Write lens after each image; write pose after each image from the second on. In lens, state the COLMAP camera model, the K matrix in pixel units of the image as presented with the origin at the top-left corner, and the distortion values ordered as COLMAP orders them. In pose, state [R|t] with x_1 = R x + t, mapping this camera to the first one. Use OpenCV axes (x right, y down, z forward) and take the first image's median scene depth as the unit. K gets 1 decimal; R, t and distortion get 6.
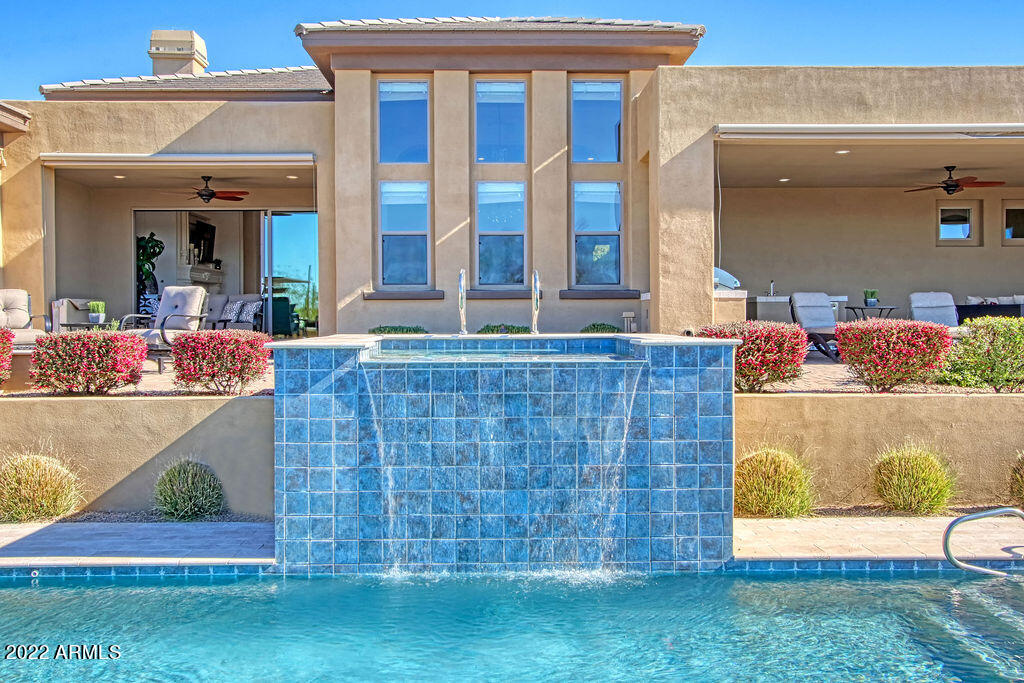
lens RADIAL K [[980.2, 0, 509.7], [0, 980.2, 338.9], [0, 0, 1]] dist [0.015173, 0.000000]
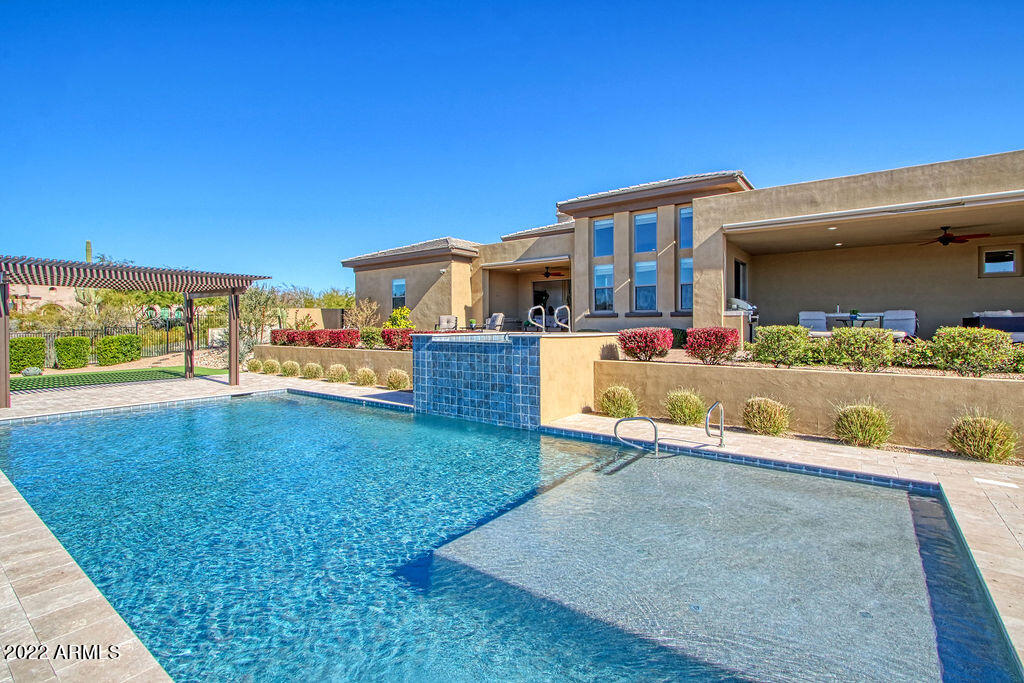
lens RADIAL K [[480.4, 0, 509.0], [0, 480.4, 333.9], [0, 0, 1]] dist [-0.017252, 0.002058]
pose [[0.789020, 0.012953, -0.614231, 0.400652], [-0.014814, 0.999888, 0.002057, -0.001294], [0.614189, 0.007476, 0.789123, 0.007896]]
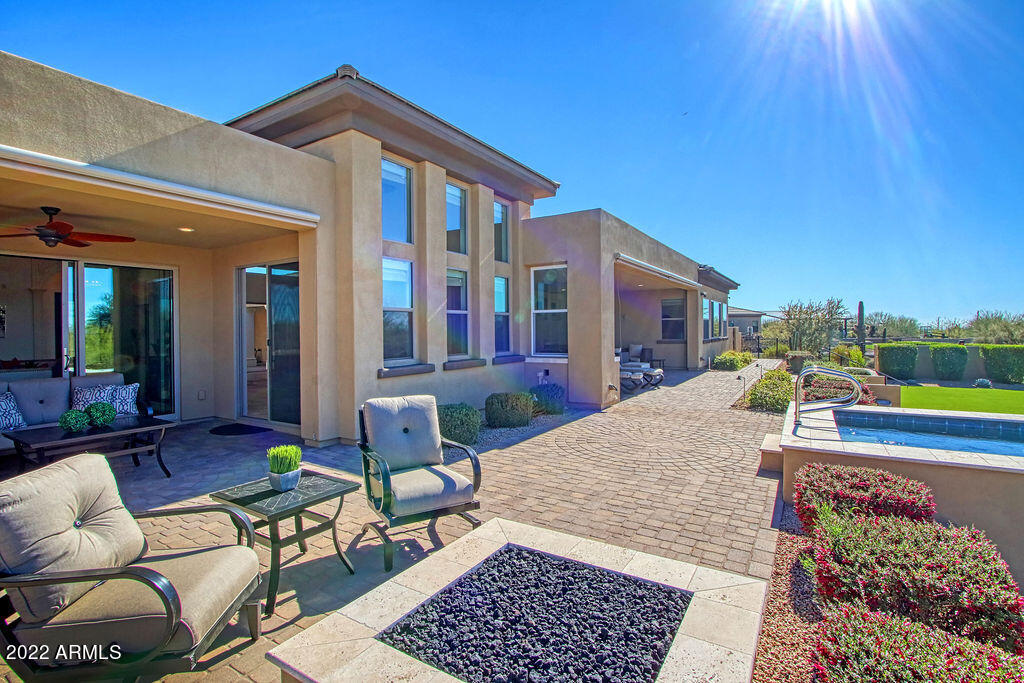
lens RADIAL K [[480.4, 0, 510.8], [0, 480.4, 333.5], [0, 0, 1]] dist [-0.017252, 0.002058]
pose [[0.553723, -0.007460, 0.832667, -0.469637], [0.025910, 0.999630, -0.008275, -0.077504], [-0.832298, 0.026156, 0.553711, 0.639709]]
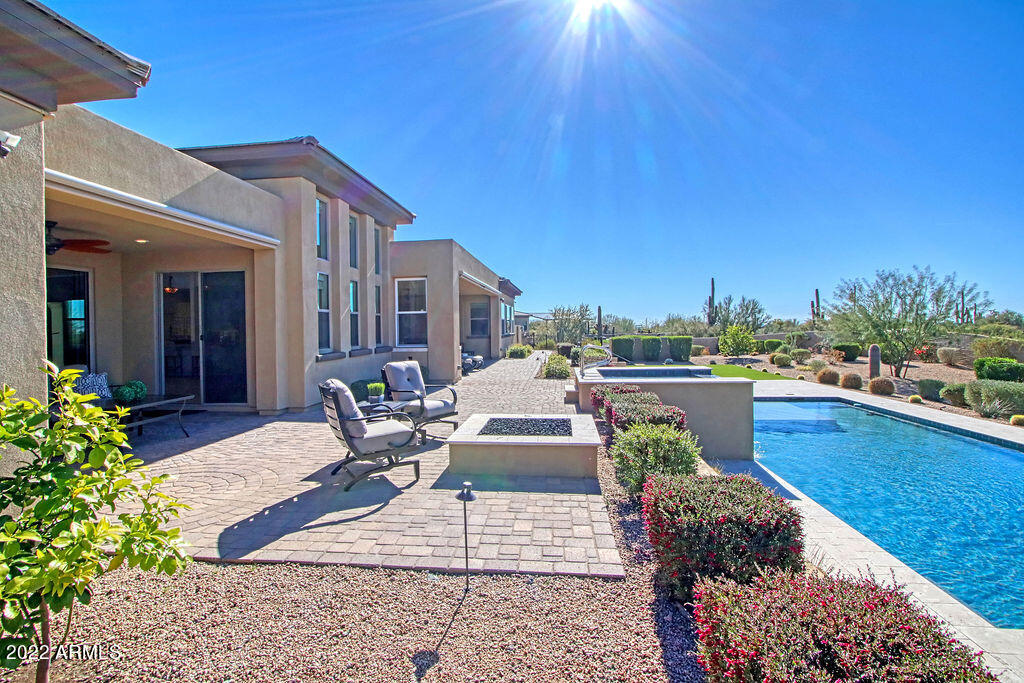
lens RADIAL K [[480.4, 0, 509.1], [0, 480.4, 338.1], [0, 0, 1]] dist [-0.017252, 0.002058]
pose [[0.132092, -0.020511, 0.991025, -0.739625], [0.036953, 0.999193, 0.015754, -0.072855], [-0.990548, 0.034540, 0.132743, 0.674007]]
